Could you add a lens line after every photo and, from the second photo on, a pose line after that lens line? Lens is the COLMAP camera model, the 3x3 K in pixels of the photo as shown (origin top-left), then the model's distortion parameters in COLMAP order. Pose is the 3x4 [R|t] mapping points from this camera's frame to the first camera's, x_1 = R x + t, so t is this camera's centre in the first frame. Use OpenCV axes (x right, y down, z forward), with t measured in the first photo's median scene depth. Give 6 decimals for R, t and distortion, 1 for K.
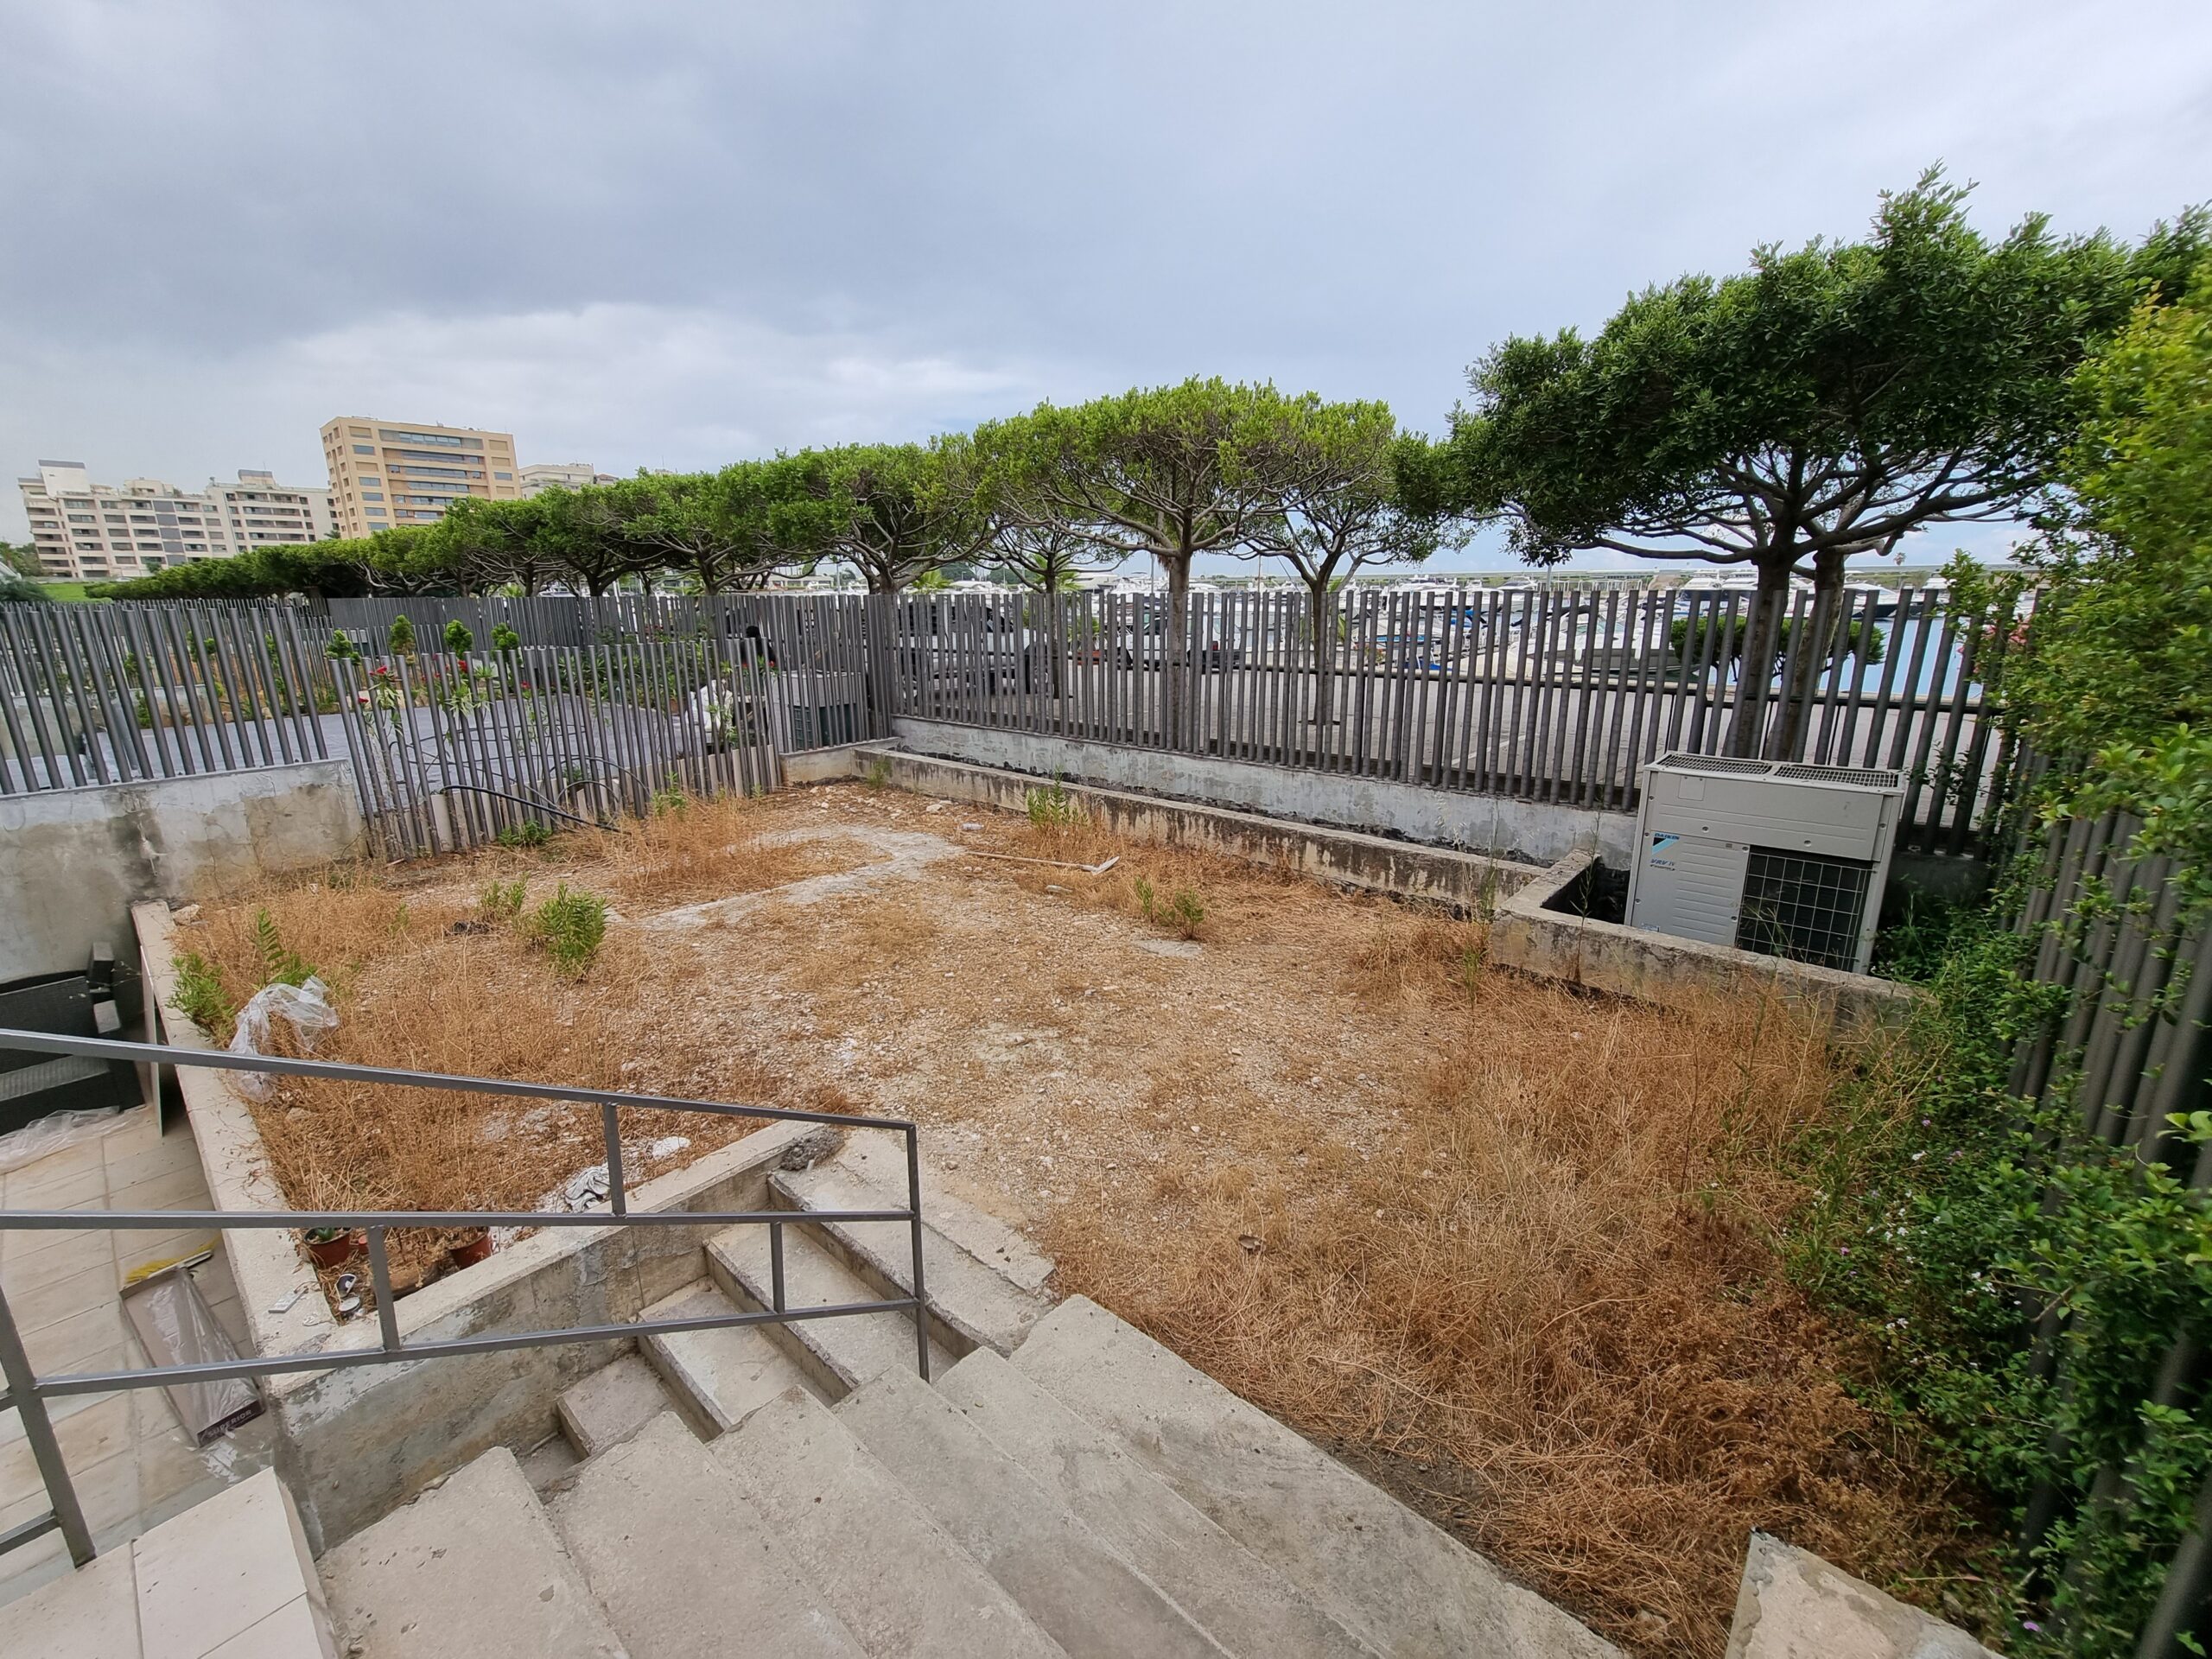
lens RADIAL K [[913.1, 0, 1091.8], [0, 913.1, 816.4], [0, 0, 1]] dist [0.002629, 0.000314]
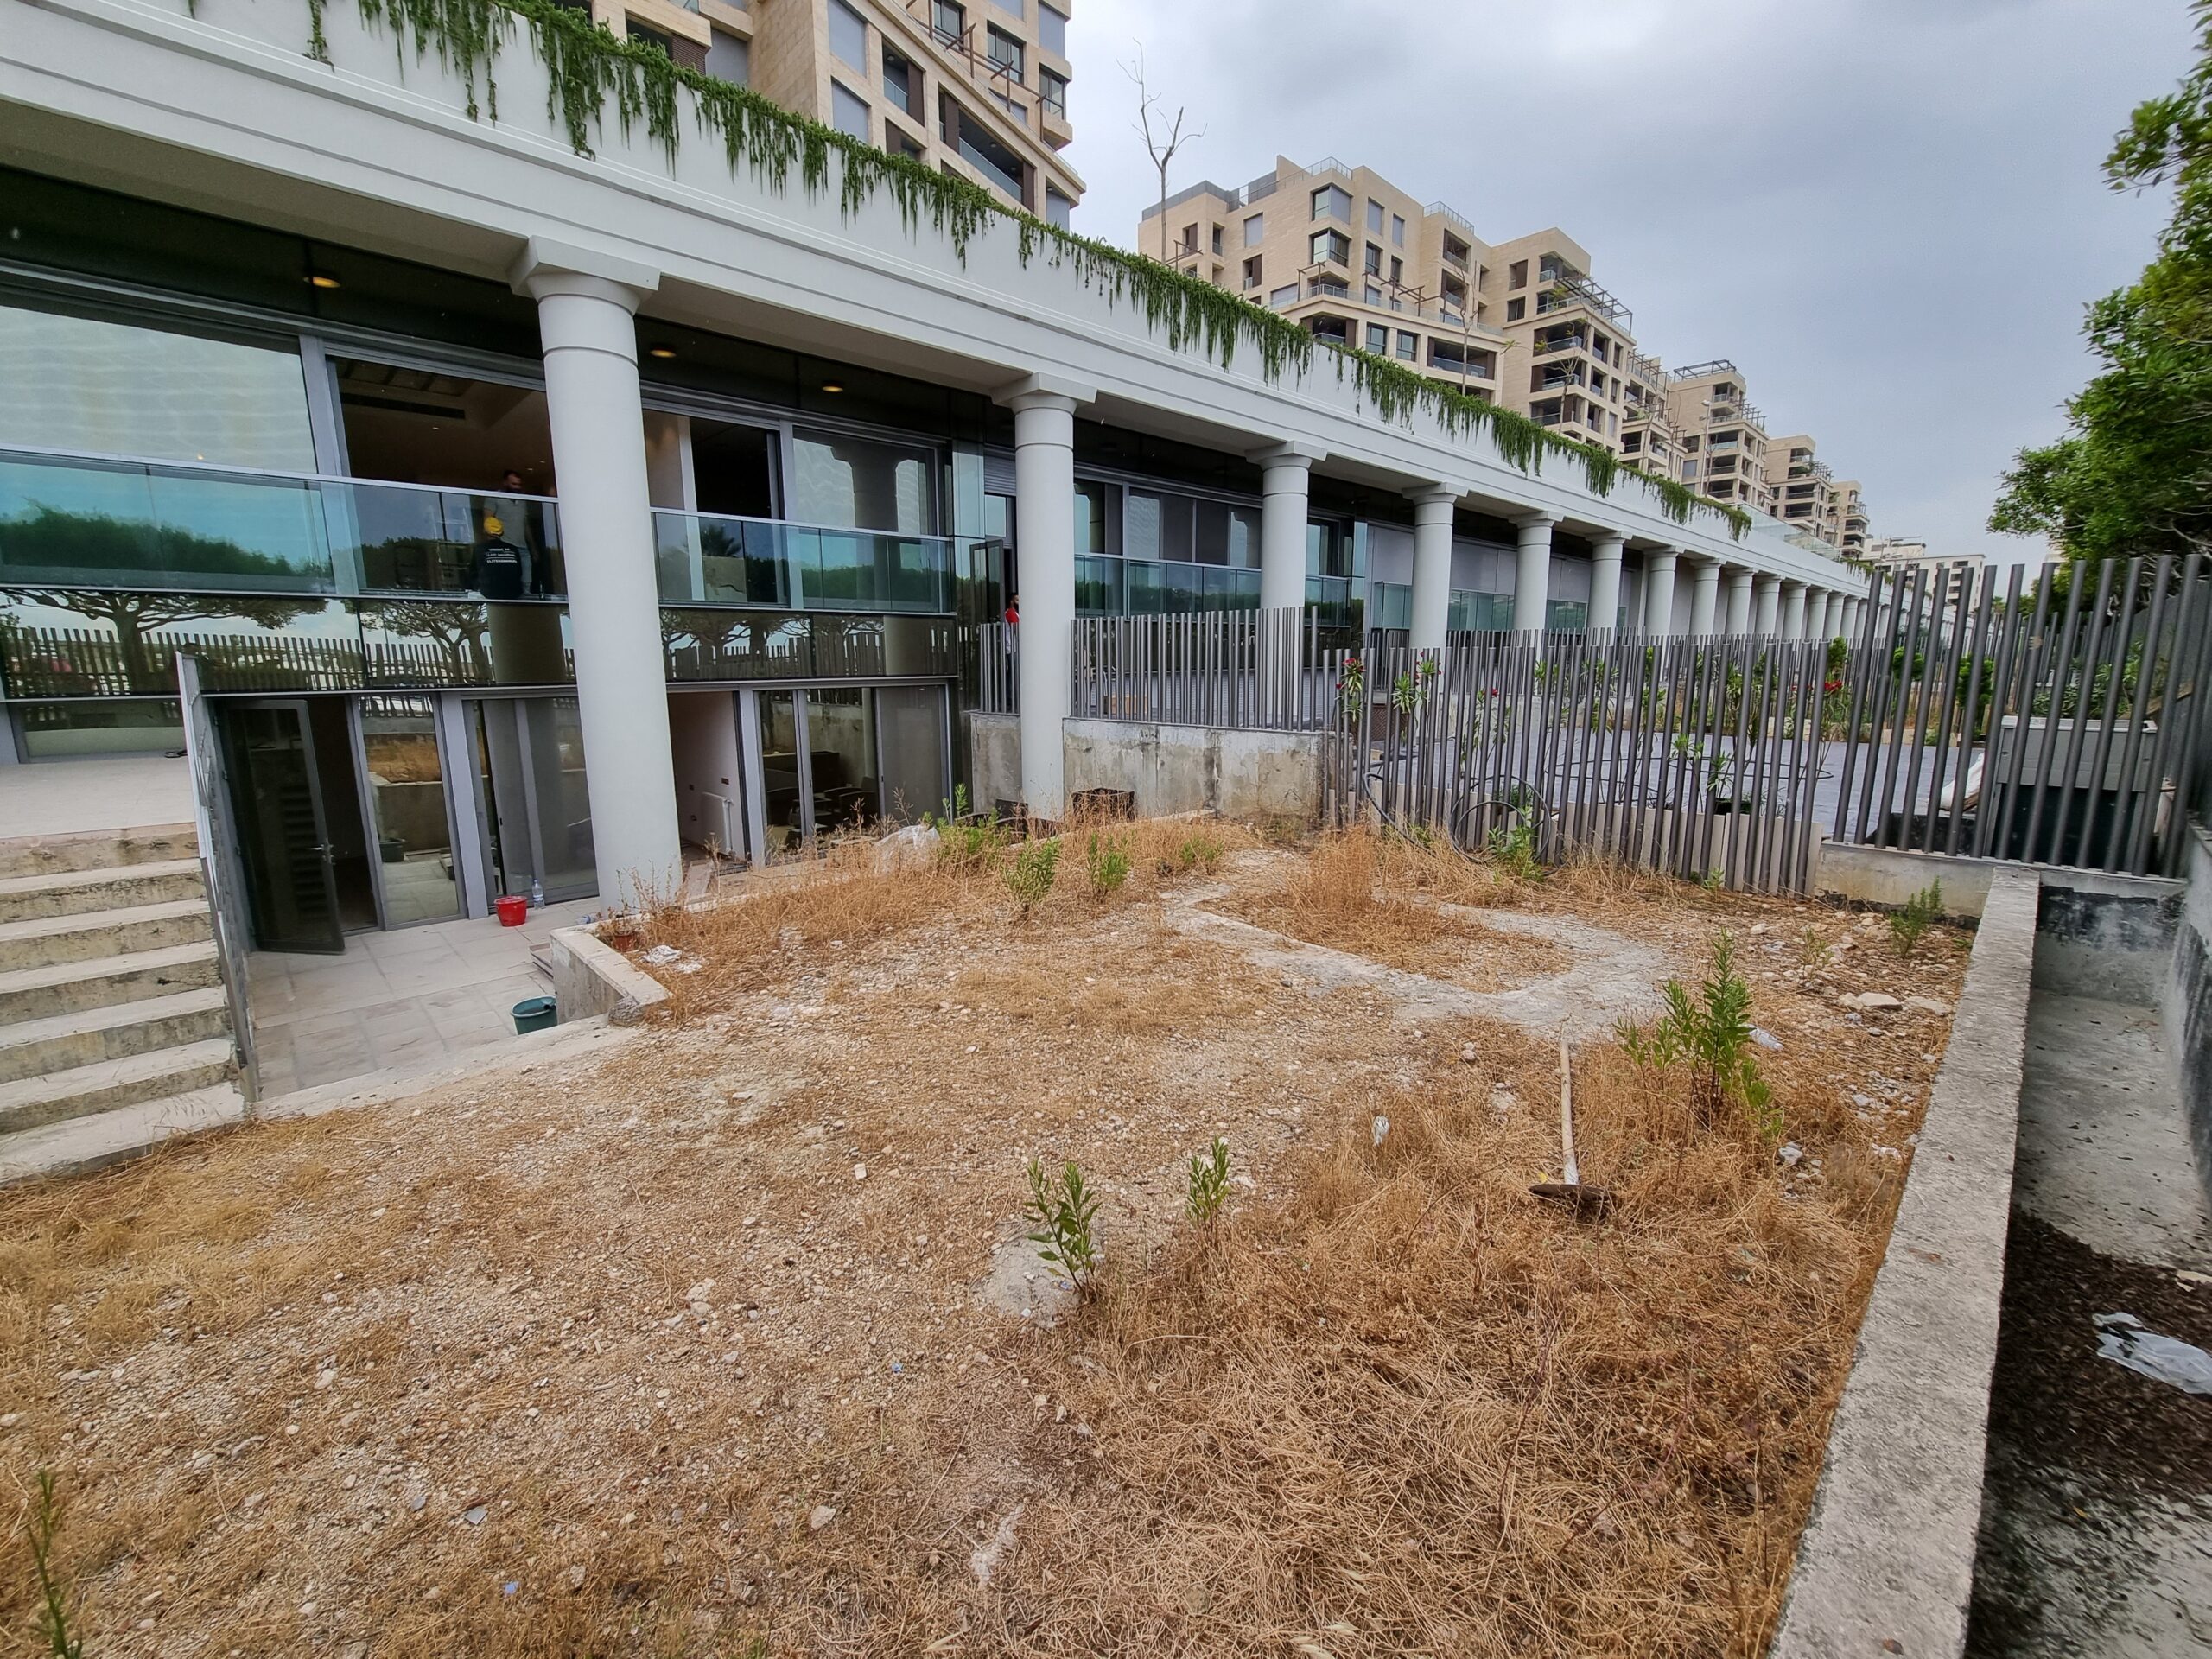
lens RADIAL K [[913.1, 0, 1091.8], [0, 913.1, 816.4], [0, 0, 1]] dist [0.002629, 0.000314]
pose [[-0.076894, 0.182703, -0.980157, 0.411696], [-0.231050, 0.953042, 0.195775, -0.134830], [0.969899, 0.241519, -0.031070, 0.844235]]
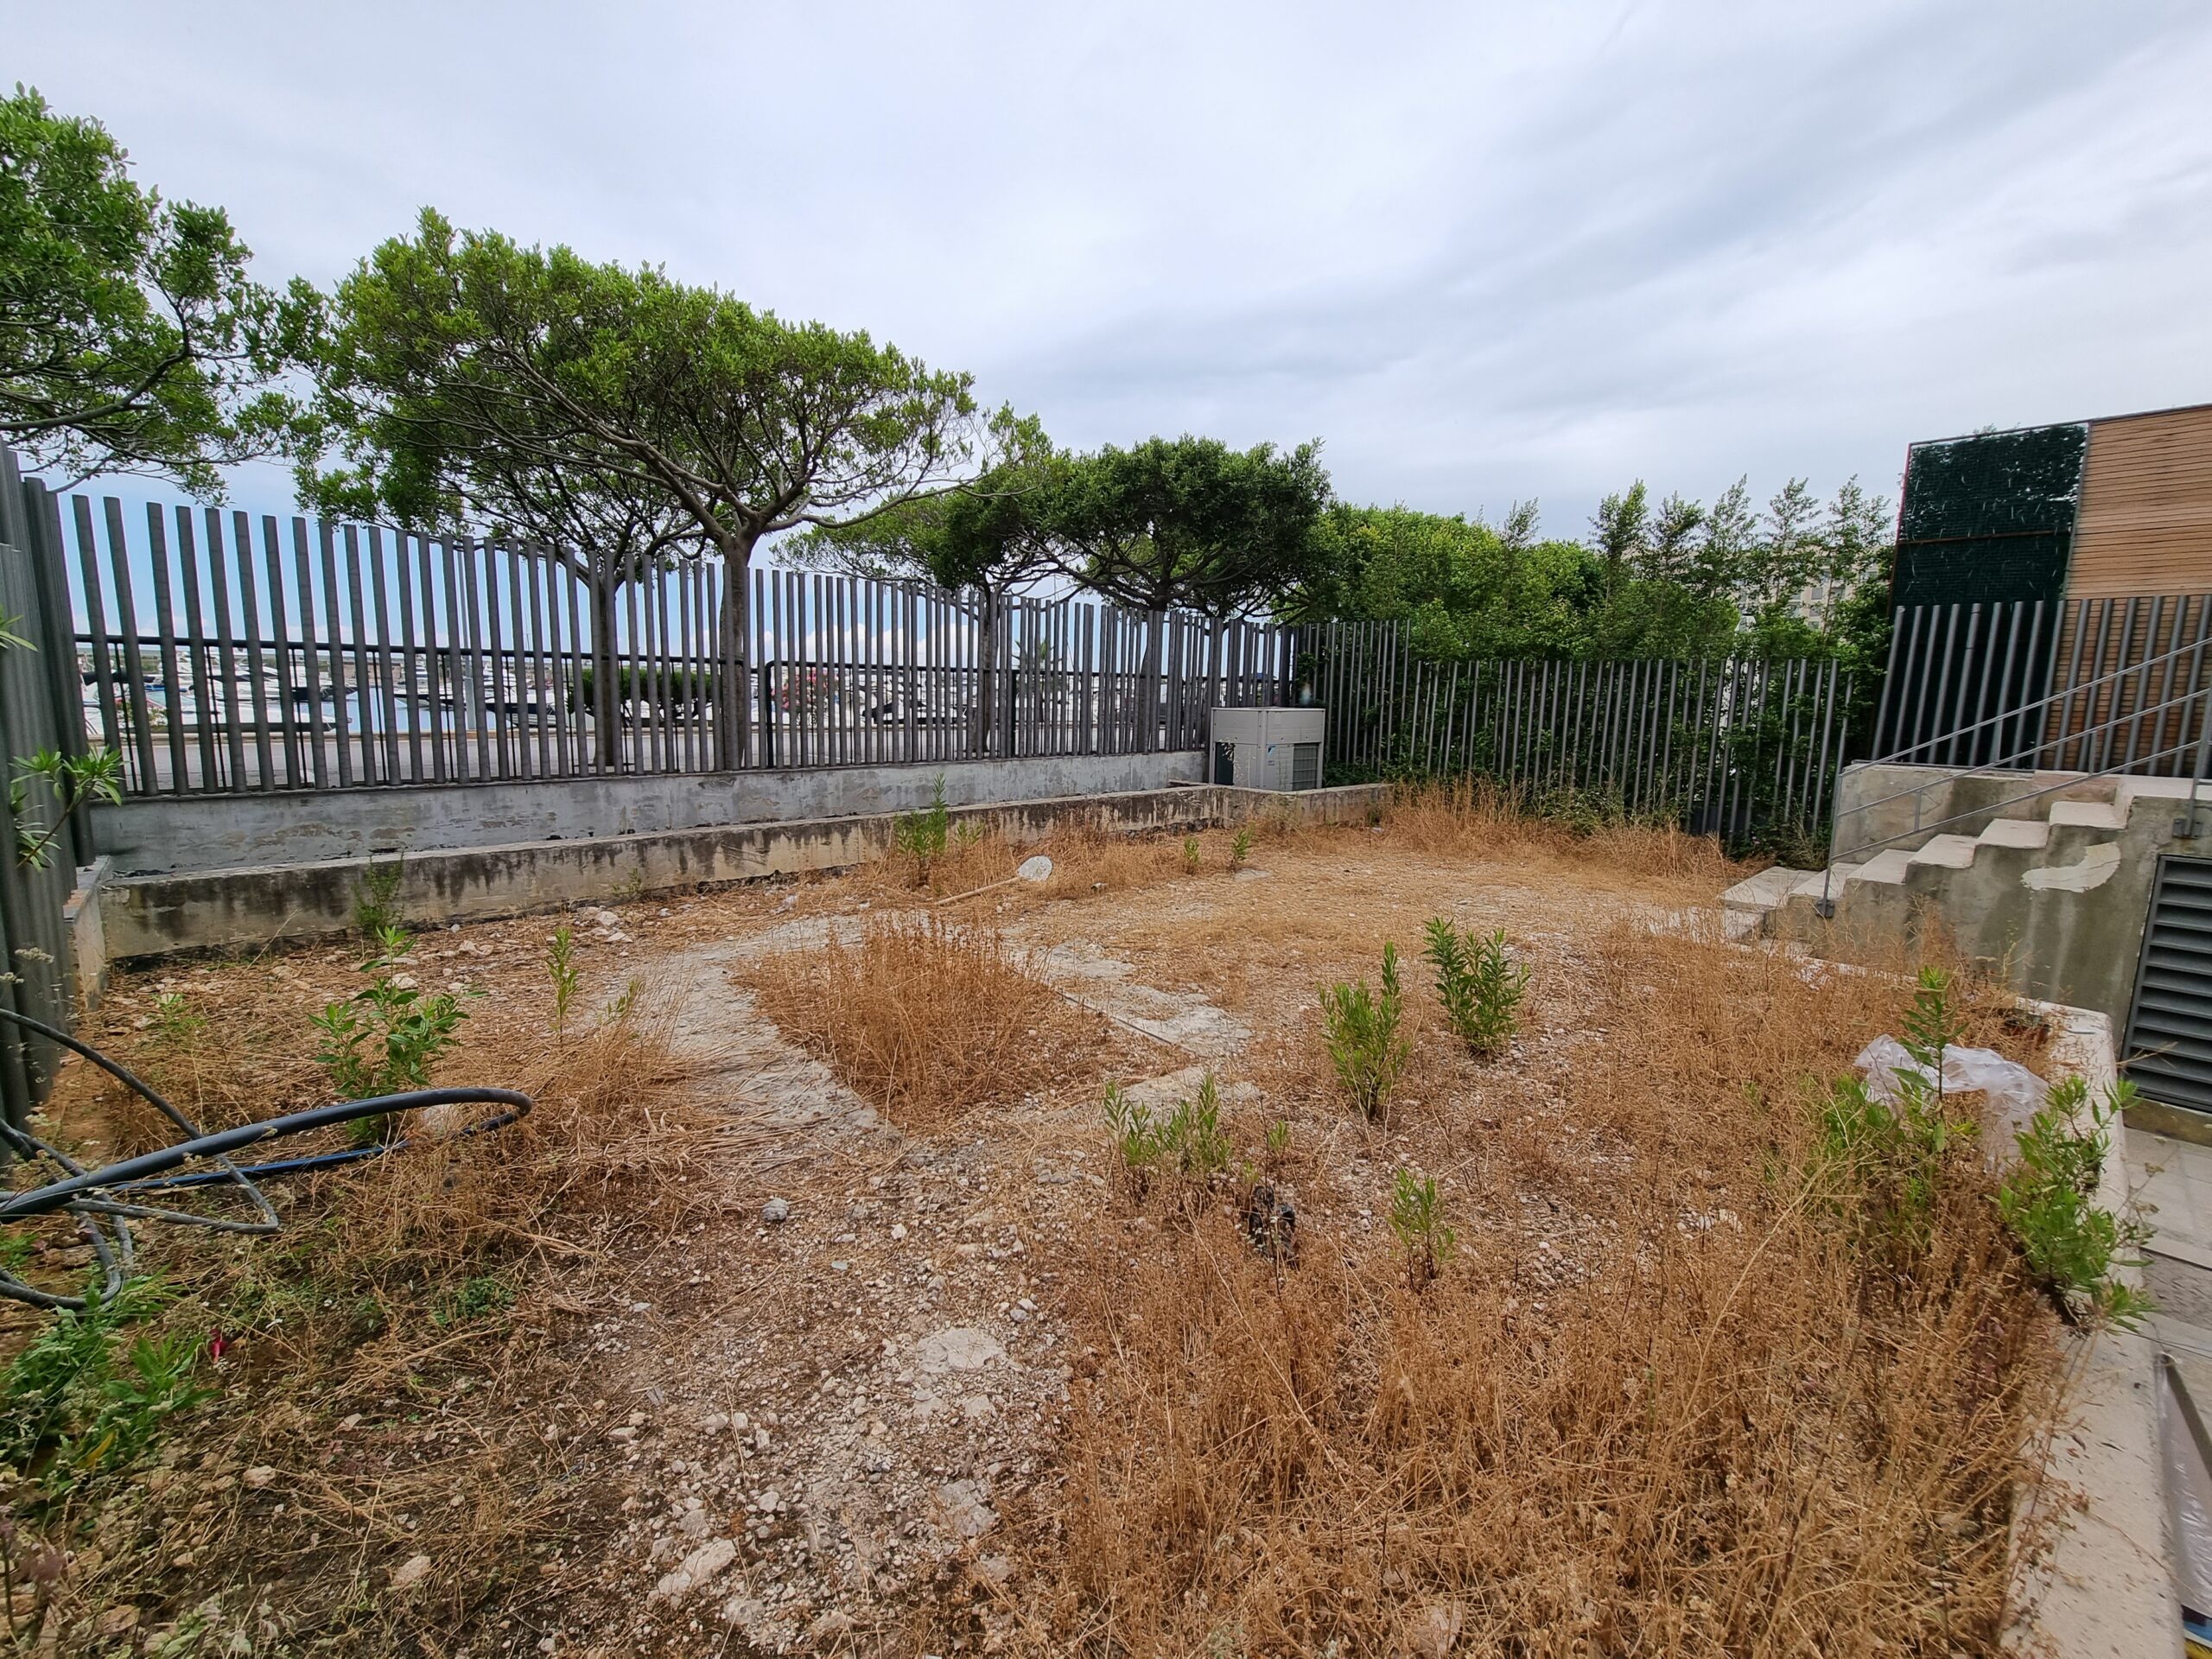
lens RADIAL K [[913.1, 0, 1091.8], [0, 913.1, 816.4], [0, 0, 1]] dist [0.002629, 0.000314]
pose [[0.088873, -0.126218, 0.988013, -0.944105], [0.217680, 0.970422, 0.104391, -0.086466], [-0.971966, 0.205793, 0.113719, 0.903565]]
